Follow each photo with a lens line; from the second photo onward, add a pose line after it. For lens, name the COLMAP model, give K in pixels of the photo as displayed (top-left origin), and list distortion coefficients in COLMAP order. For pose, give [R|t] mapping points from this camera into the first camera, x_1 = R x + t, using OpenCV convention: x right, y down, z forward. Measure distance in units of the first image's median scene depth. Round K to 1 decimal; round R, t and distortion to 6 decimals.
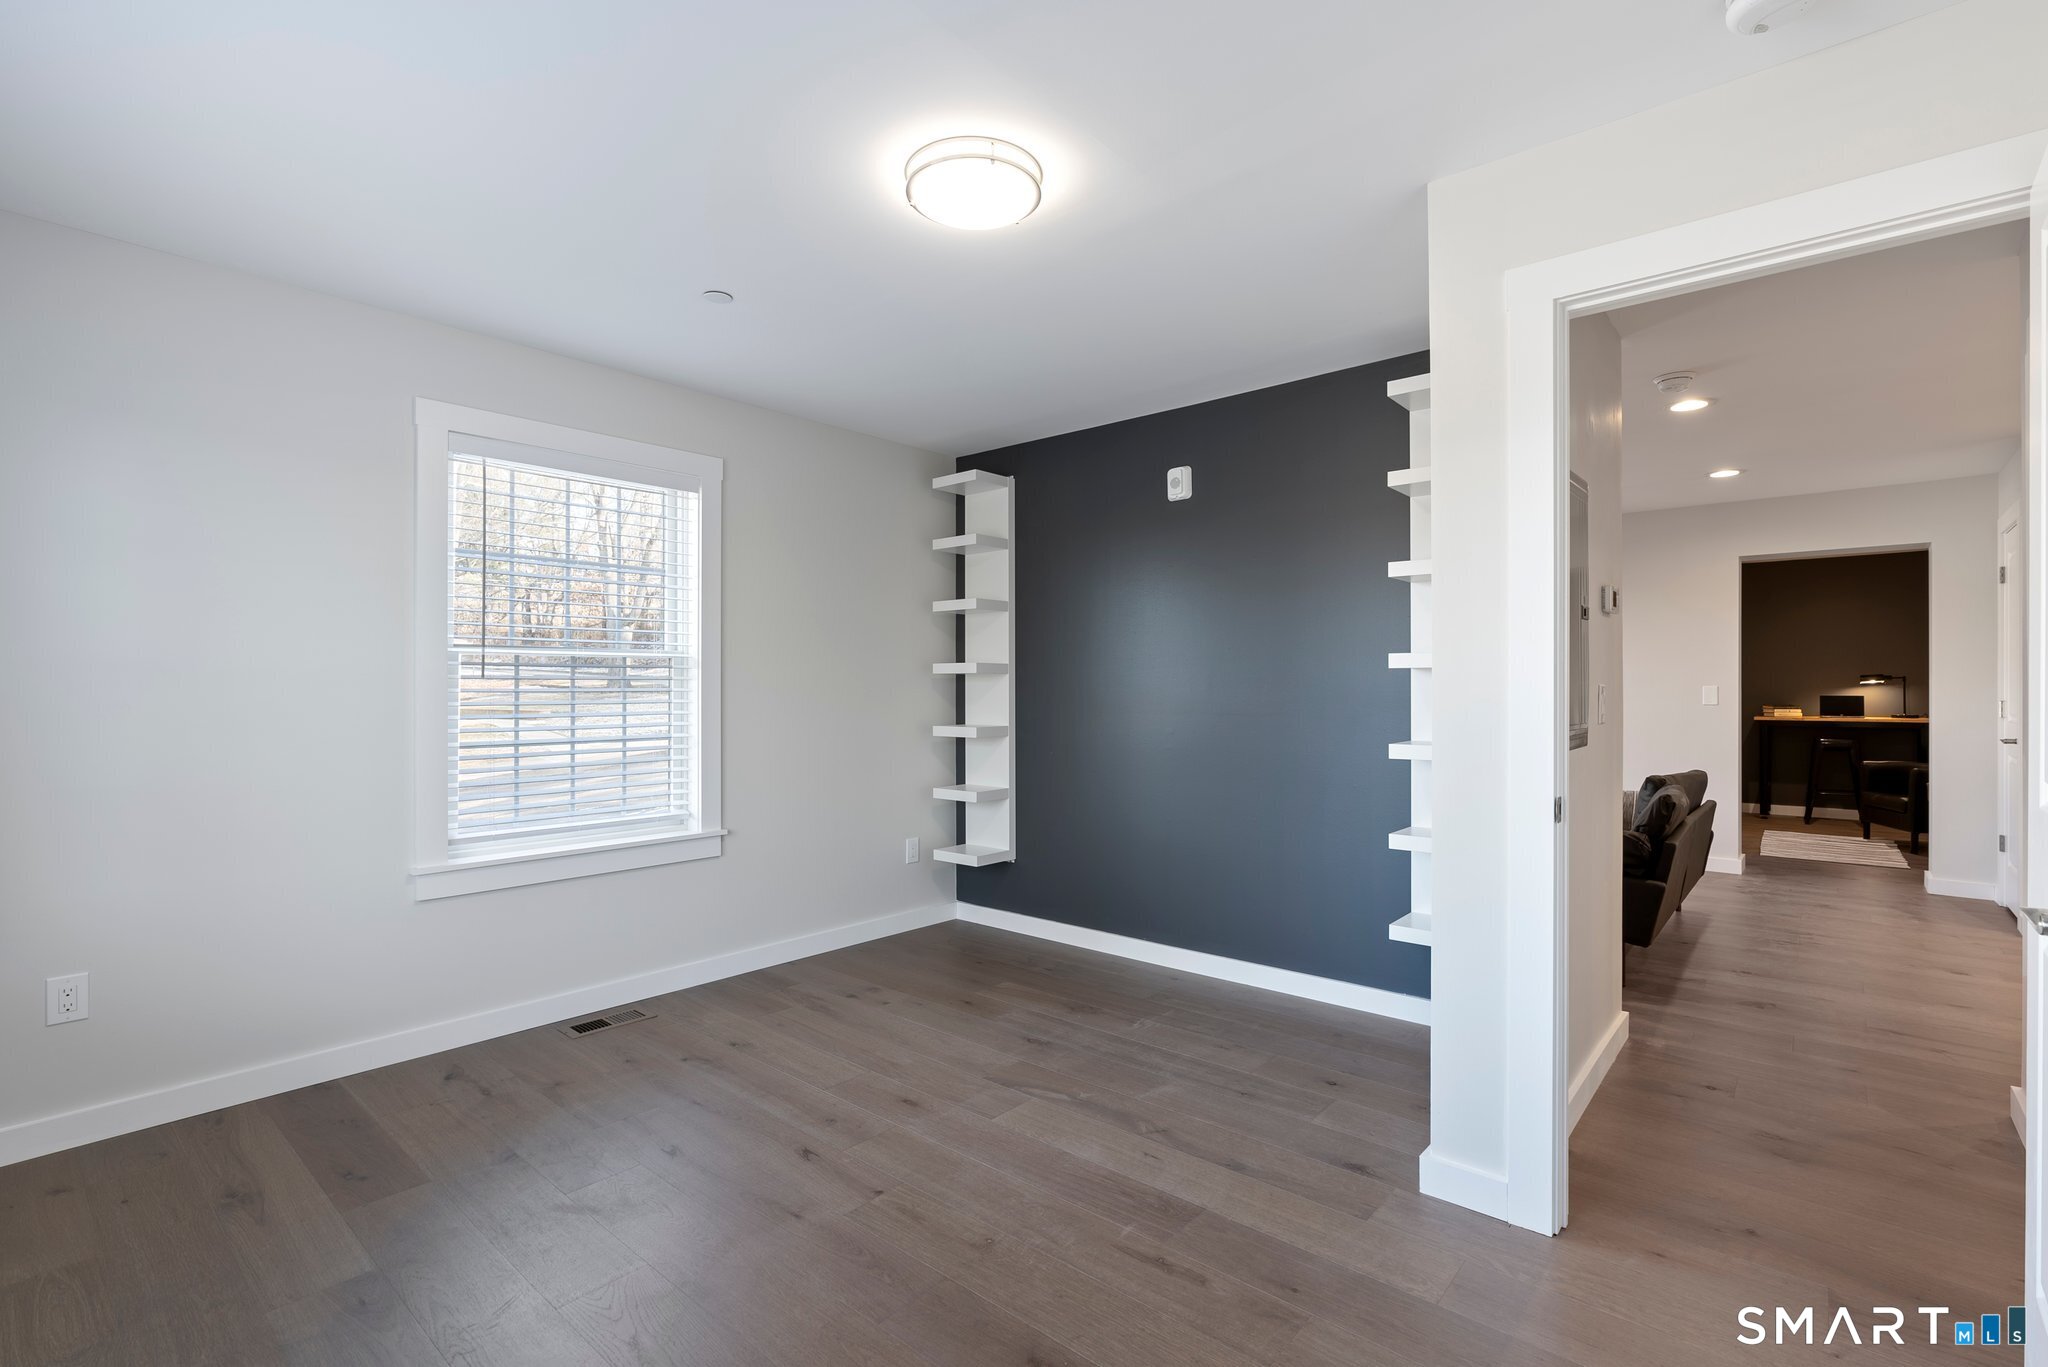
lens RADIAL K [[929.7, 0, 1027.2], [0, 929.7, 689.5], [0, 0, 1]] dist [-0.014747, 0.004594]
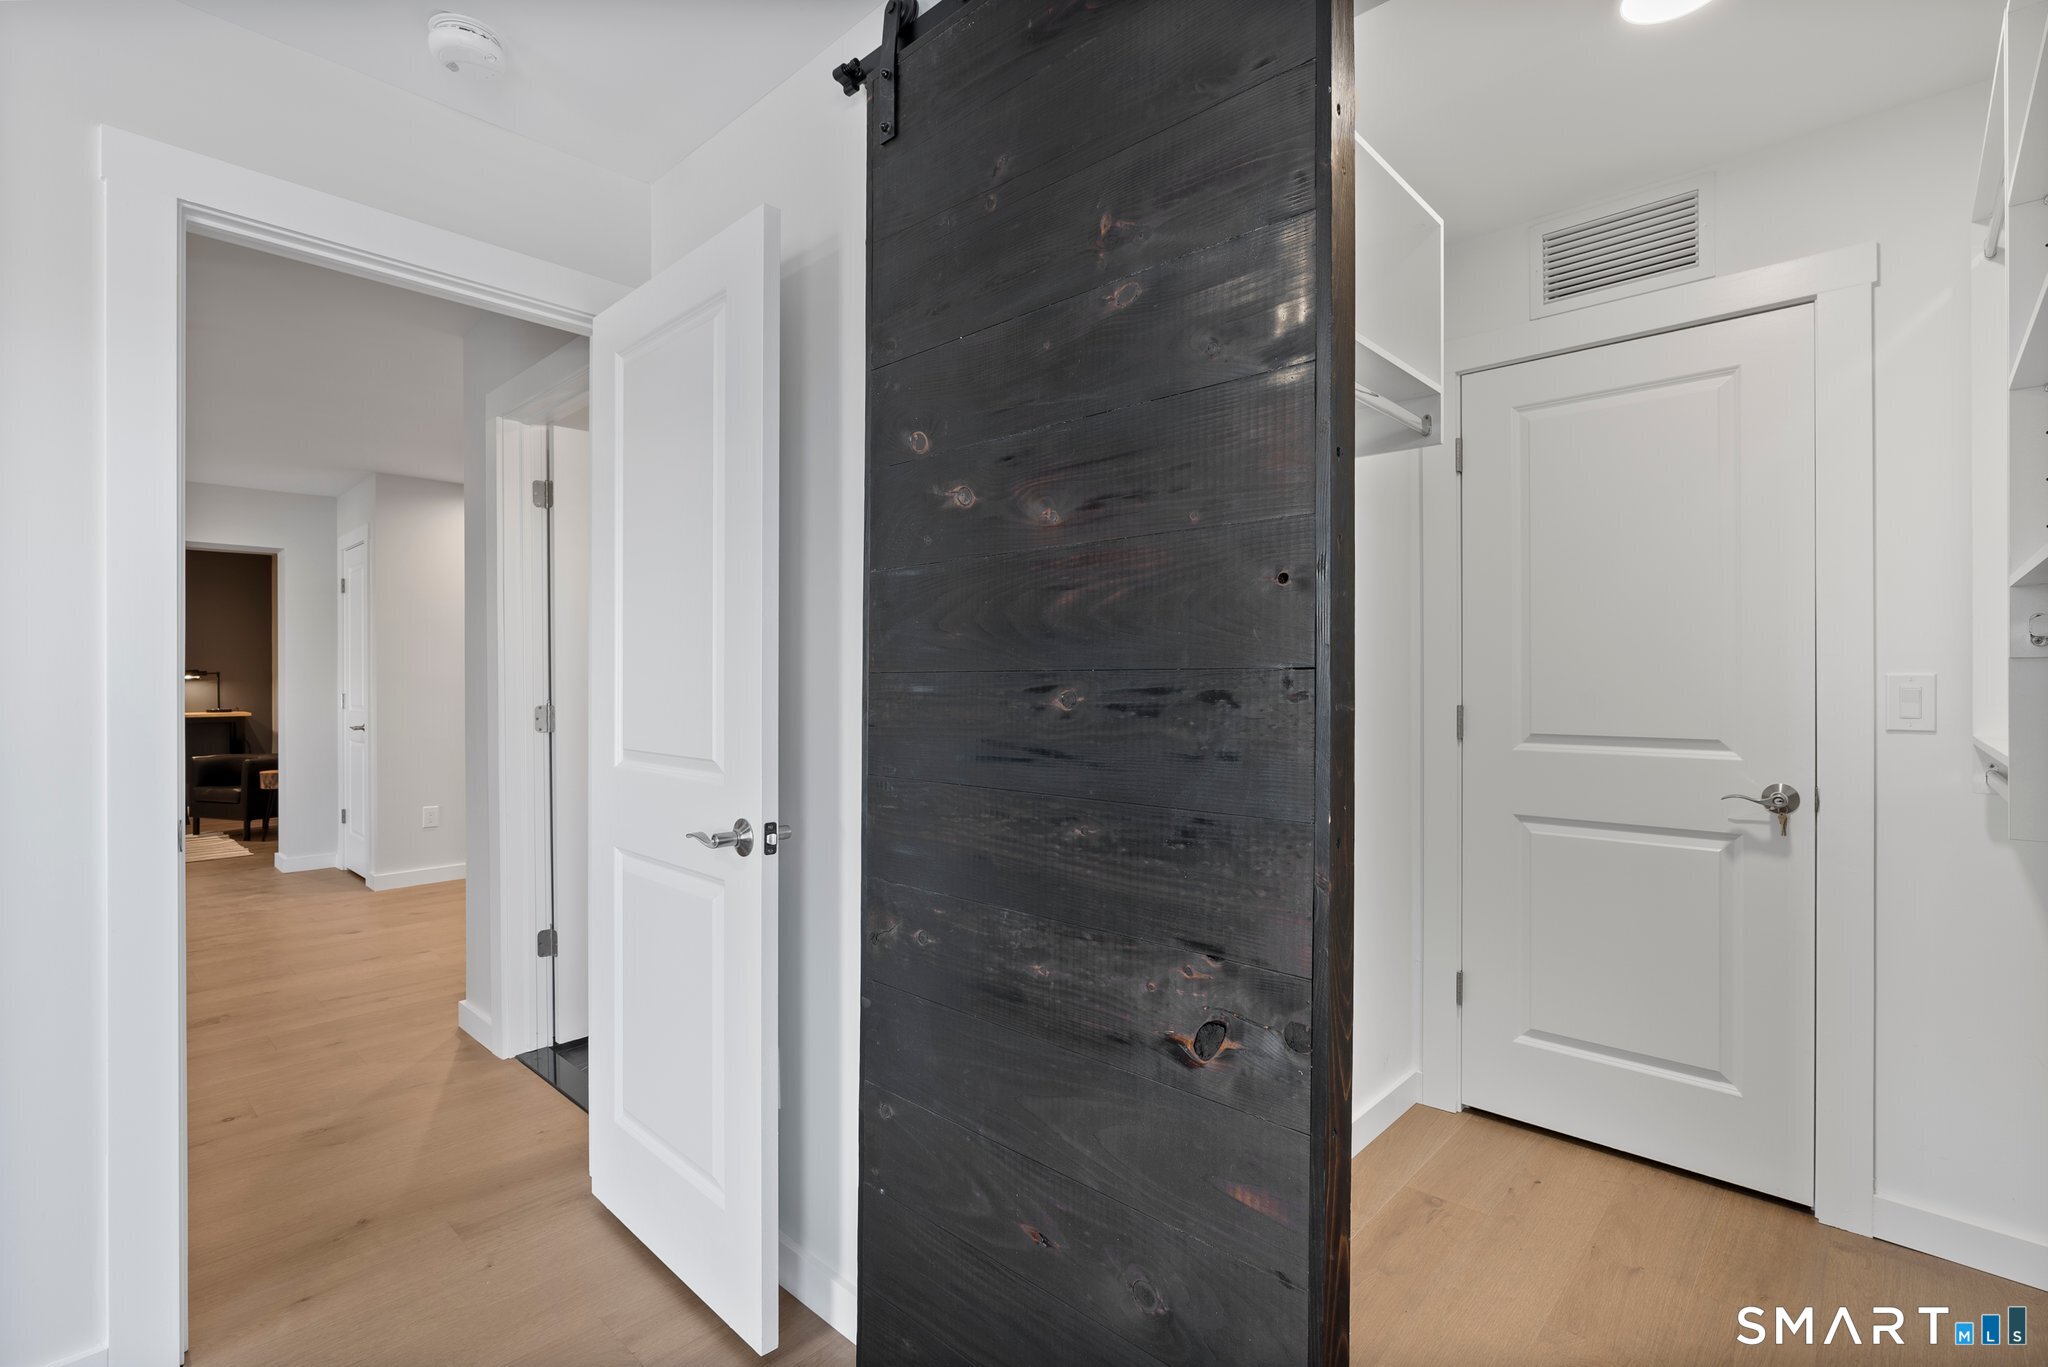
lens RADIAL K [[931.3, 0, 1025.0], [0, 931.3, 682.0], [0, 0, 1]] dist [-0.017839, 0.007485]
pose [[0.038707, -0.001234, 0.999250, -0.071279], [0.004457, 0.999990, 0.001062, -0.000246], [-0.999241, 0.004413, 0.038712, 0.084482]]
